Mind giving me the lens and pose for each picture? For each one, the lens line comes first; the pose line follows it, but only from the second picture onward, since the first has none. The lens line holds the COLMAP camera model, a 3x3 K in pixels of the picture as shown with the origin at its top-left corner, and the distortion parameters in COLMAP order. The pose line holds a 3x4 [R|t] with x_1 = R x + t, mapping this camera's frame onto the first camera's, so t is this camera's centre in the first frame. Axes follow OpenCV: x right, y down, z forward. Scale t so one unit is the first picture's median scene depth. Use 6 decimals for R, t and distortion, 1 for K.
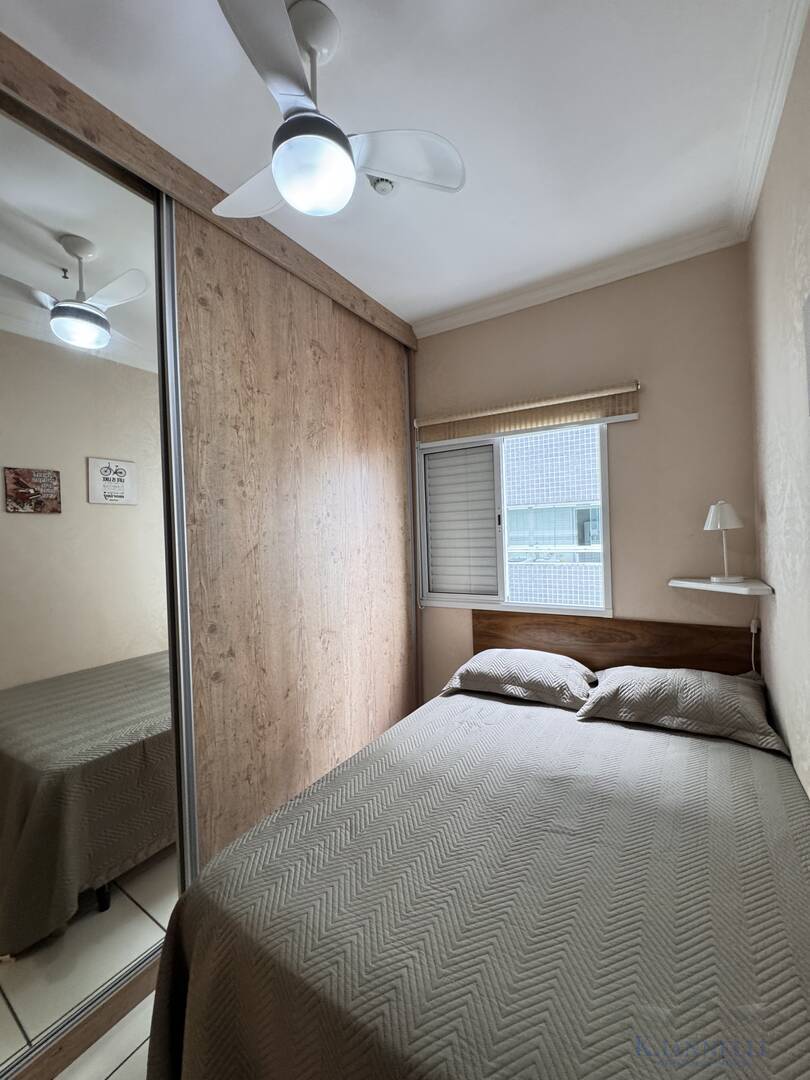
lens RADIAL K [[433.0, 0, 405.0], [0, 433.0, 540.0], [0, 0, 1]] dist [-0.000443, 0.000364]
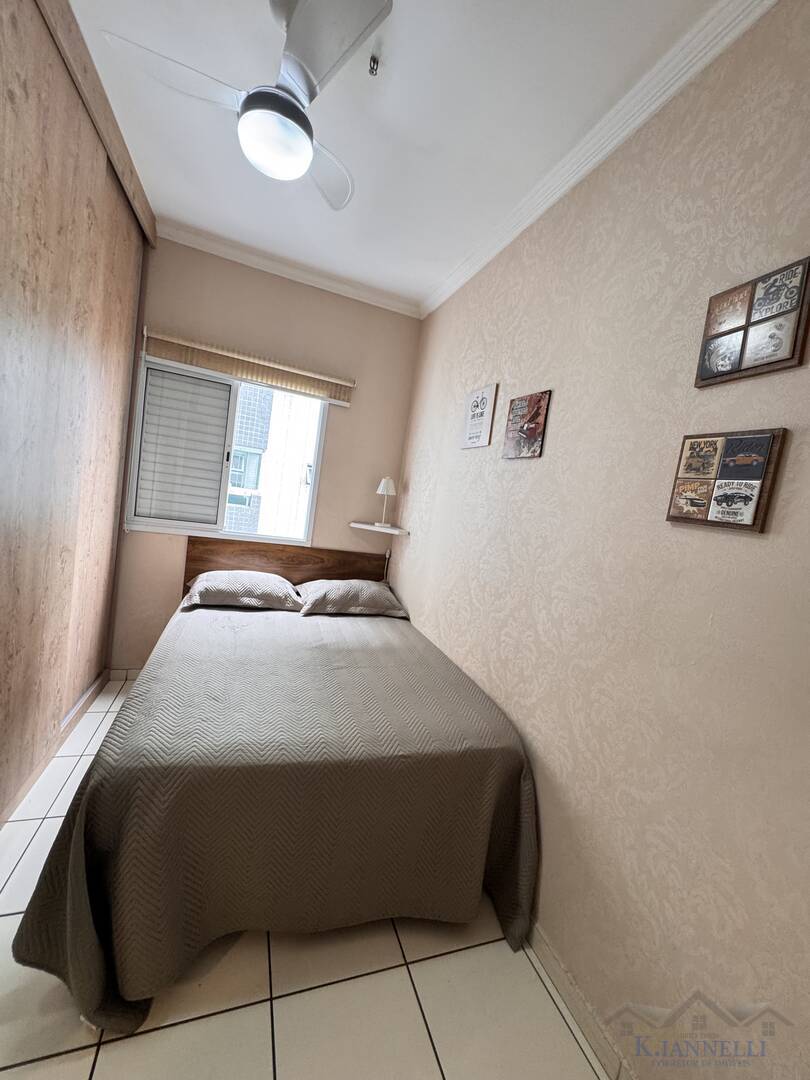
lens RADIAL K [[433.0, 0, 405.0], [0, 433.0, 540.0], [0, 0, 1]] dist [-0.000443, 0.000364]
pose [[0.608590, 0.047661, 0.792053, -0.464566], [-0.156860, 0.985722, 0.061212, 0.030490], [-0.777826, -0.161494, 0.607376, -0.064148]]
